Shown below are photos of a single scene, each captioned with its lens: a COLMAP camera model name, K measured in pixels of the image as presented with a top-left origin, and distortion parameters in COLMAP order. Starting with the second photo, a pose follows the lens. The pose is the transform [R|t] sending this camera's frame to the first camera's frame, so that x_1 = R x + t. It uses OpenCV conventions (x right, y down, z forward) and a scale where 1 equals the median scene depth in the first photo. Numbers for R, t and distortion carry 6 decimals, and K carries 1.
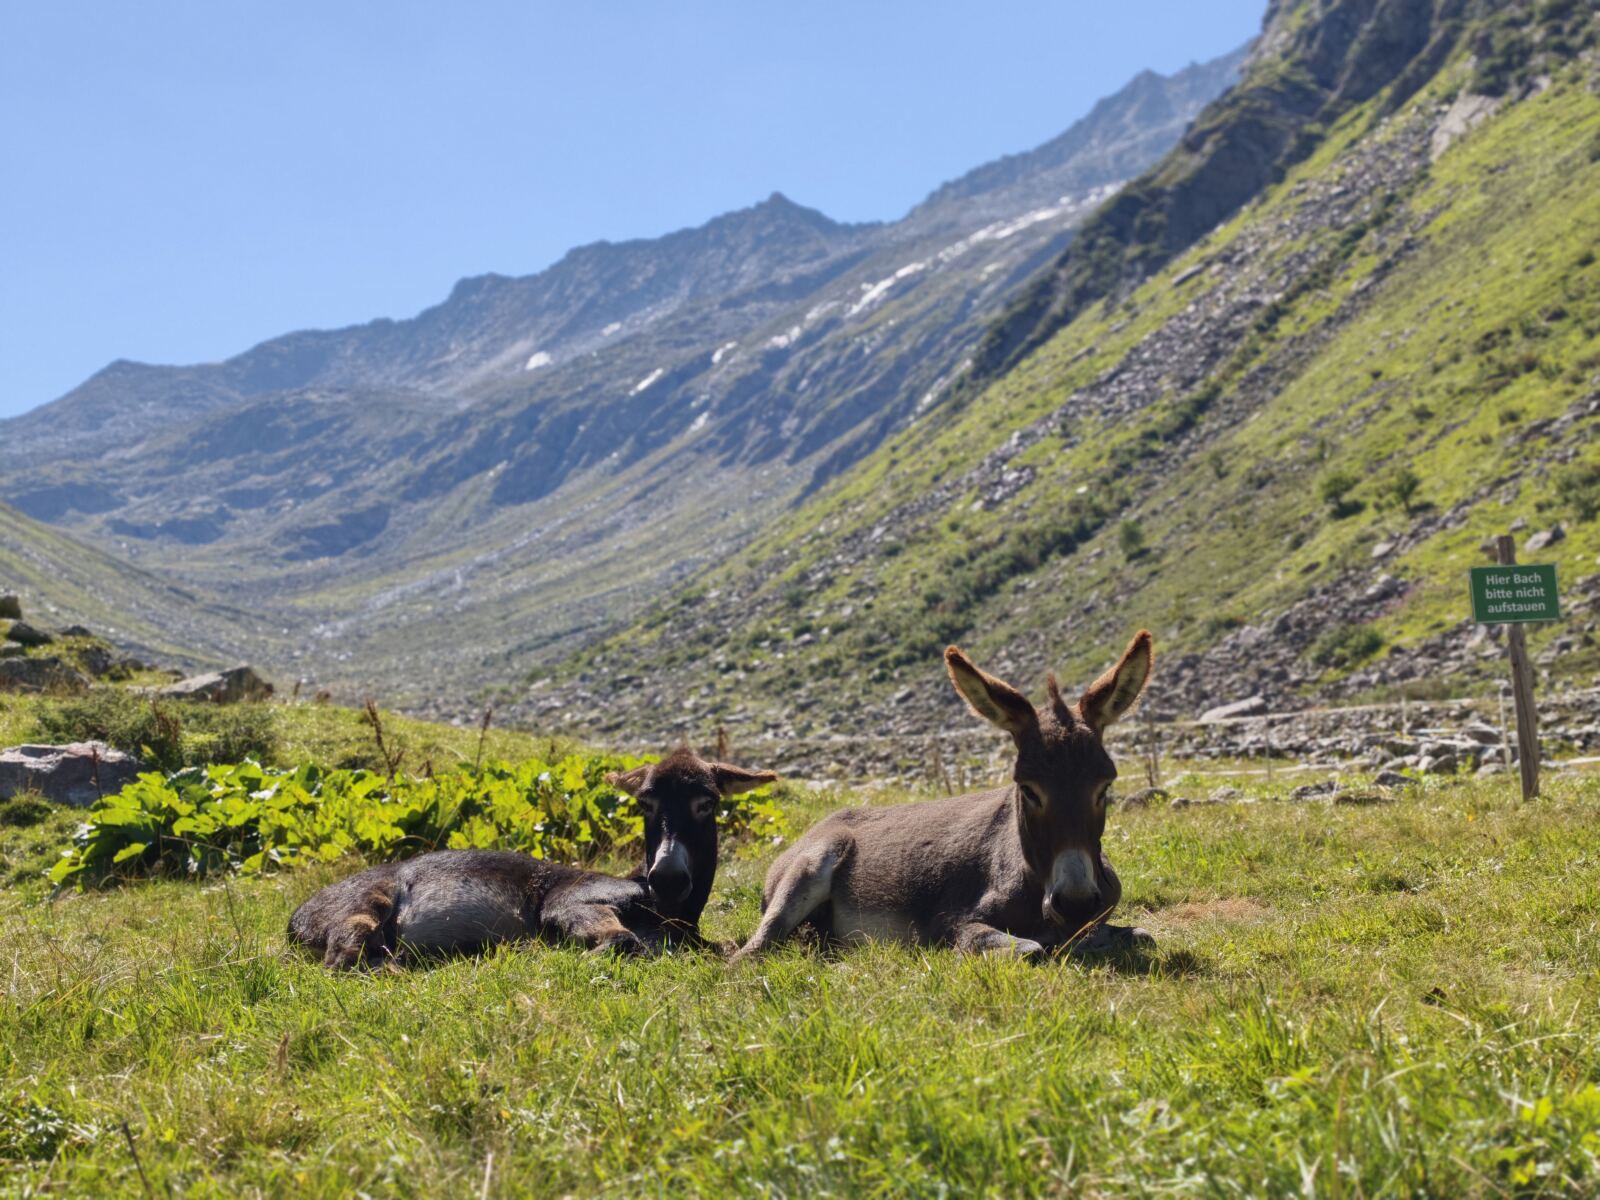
lens RADIAL K [[2125.5, 0, 802.0], [0, 2125.5, 597.5], [0, 0, 1]] dist [-0.015518, 0.000000]
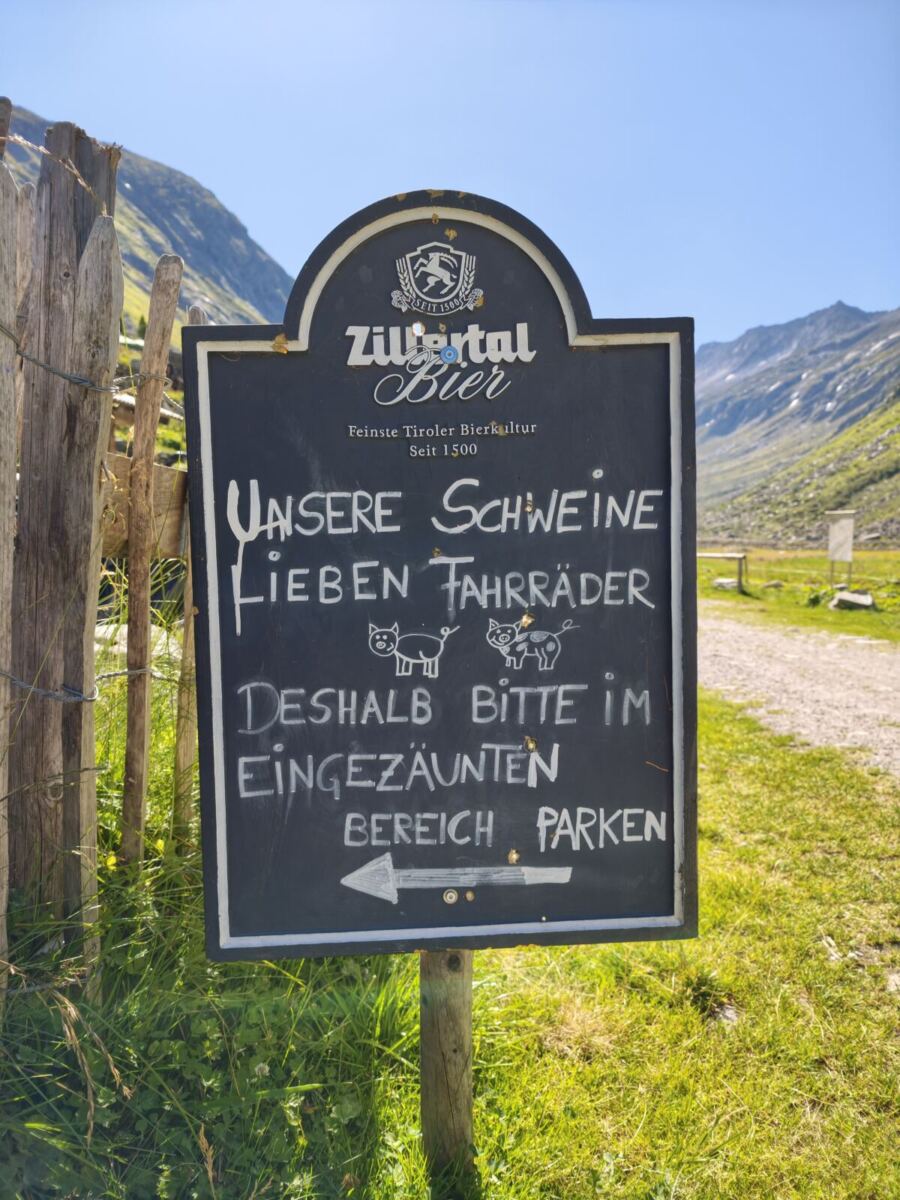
lens RADIAL K [[845.7, 0, 452.1], [0, 845.7, 594.8], [0, 0, 1]] dist [0.064804, -0.088398]
pose [[0.905465, 0.068450, -0.418865, 0.025790], [-0.004298, 0.988337, 0.152220, -0.012076], [0.424399, -0.136030, 0.895199, -0.115809]]
